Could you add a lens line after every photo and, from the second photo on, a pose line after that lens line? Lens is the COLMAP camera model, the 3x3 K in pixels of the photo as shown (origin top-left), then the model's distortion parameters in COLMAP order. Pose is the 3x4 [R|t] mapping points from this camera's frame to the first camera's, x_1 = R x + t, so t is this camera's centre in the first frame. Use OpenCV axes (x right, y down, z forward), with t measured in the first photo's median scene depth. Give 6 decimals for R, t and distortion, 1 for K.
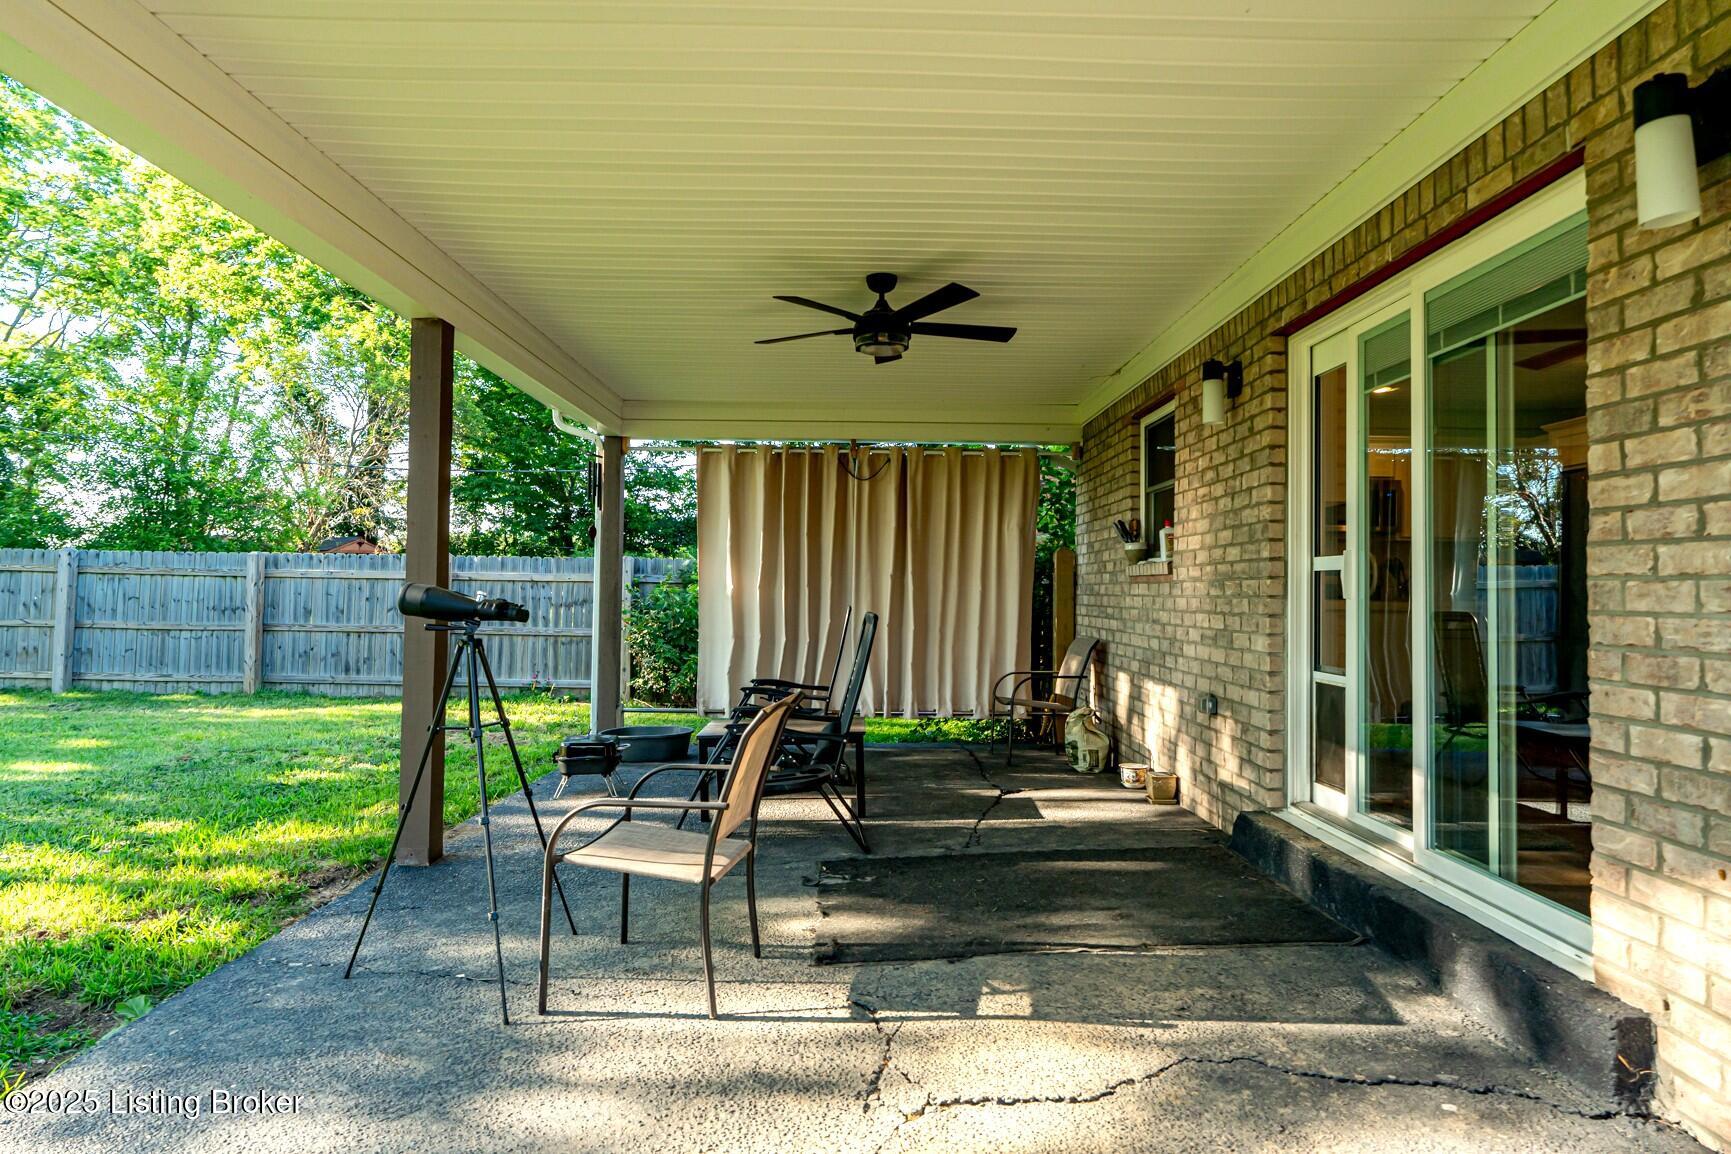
lens RADIAL K [[1010.5, 0, 857.4], [0, 1010.5, 566.1], [0, 0, 1]] dist [-0.005081, 0.002510]
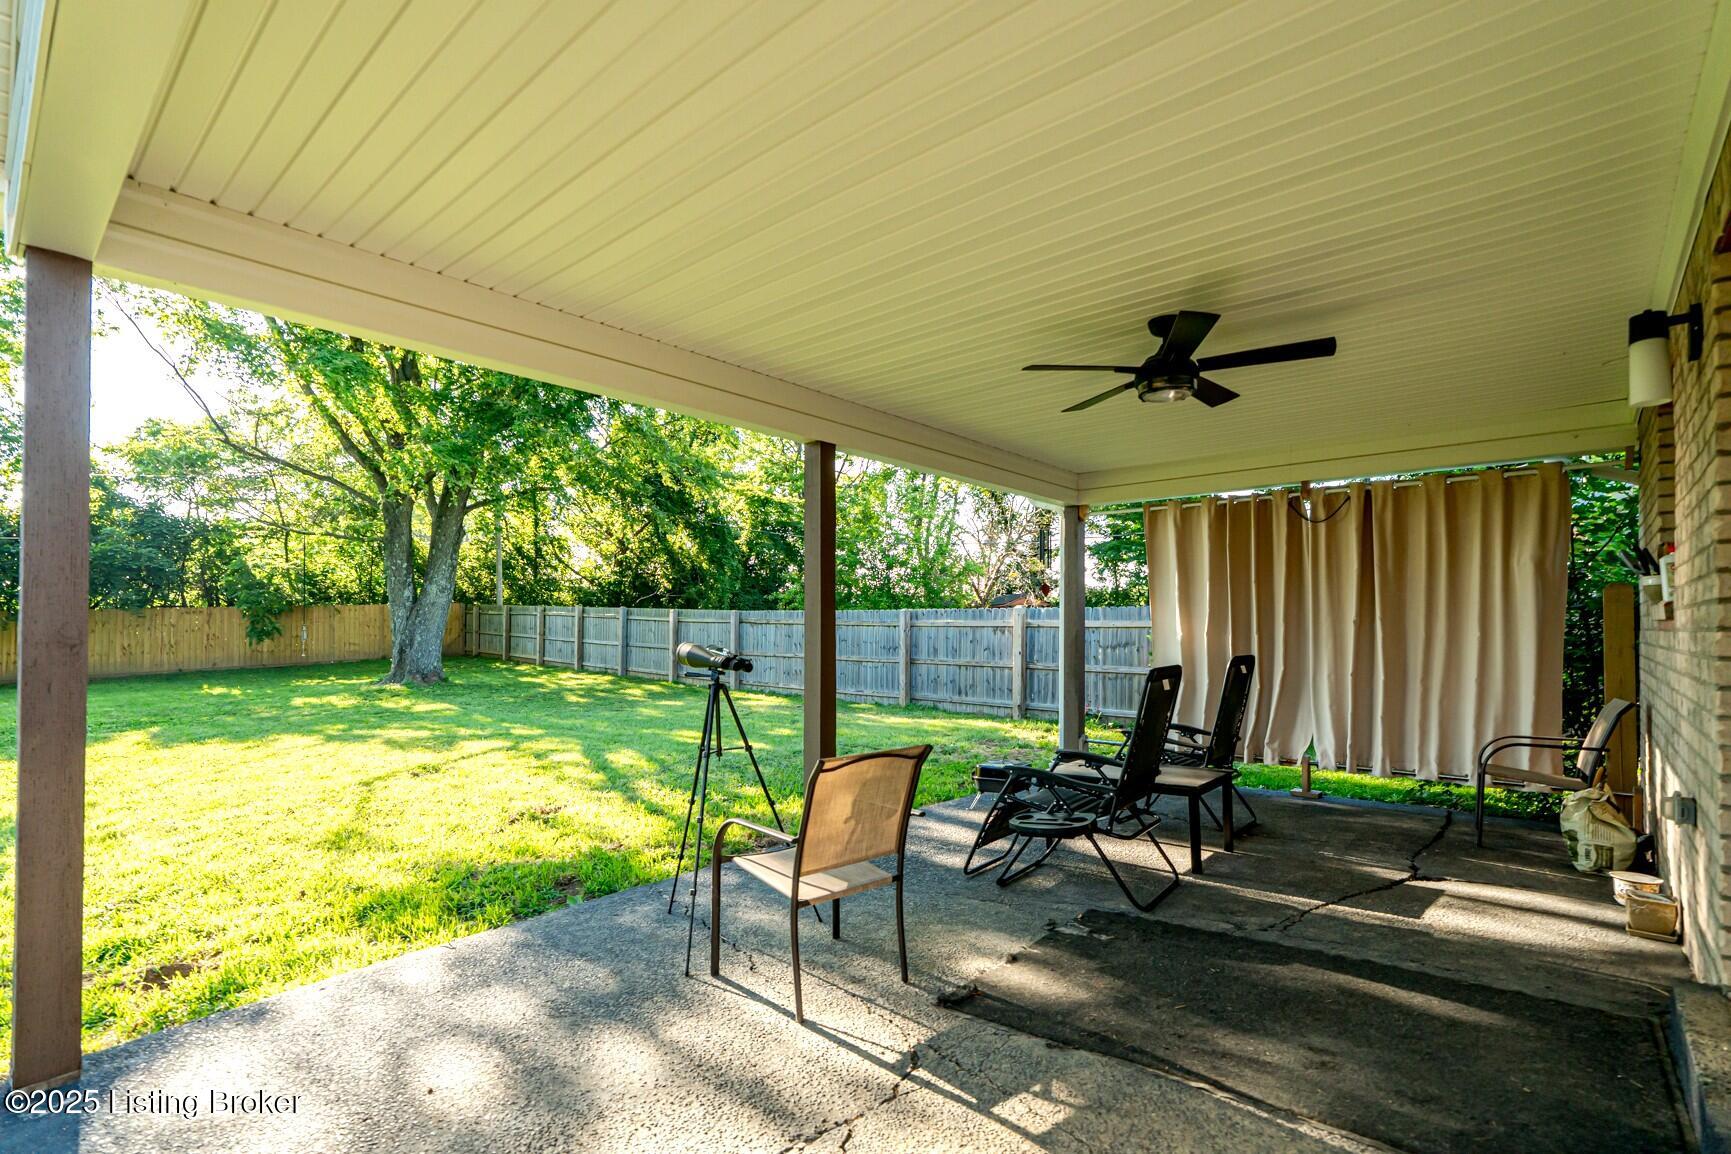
lens RADIAL K [[799.0, 0, 815.2], [0, 799.0, 618.9], [0, 0, 1]] dist [-0.003336, 0.001480]
pose [[0.731991, -0.017460, -0.681091, 0.226230], [0.023548, 0.999723, -0.000321, -0.005775], [0.680907, -0.015803, 0.732199, 0.158281]]
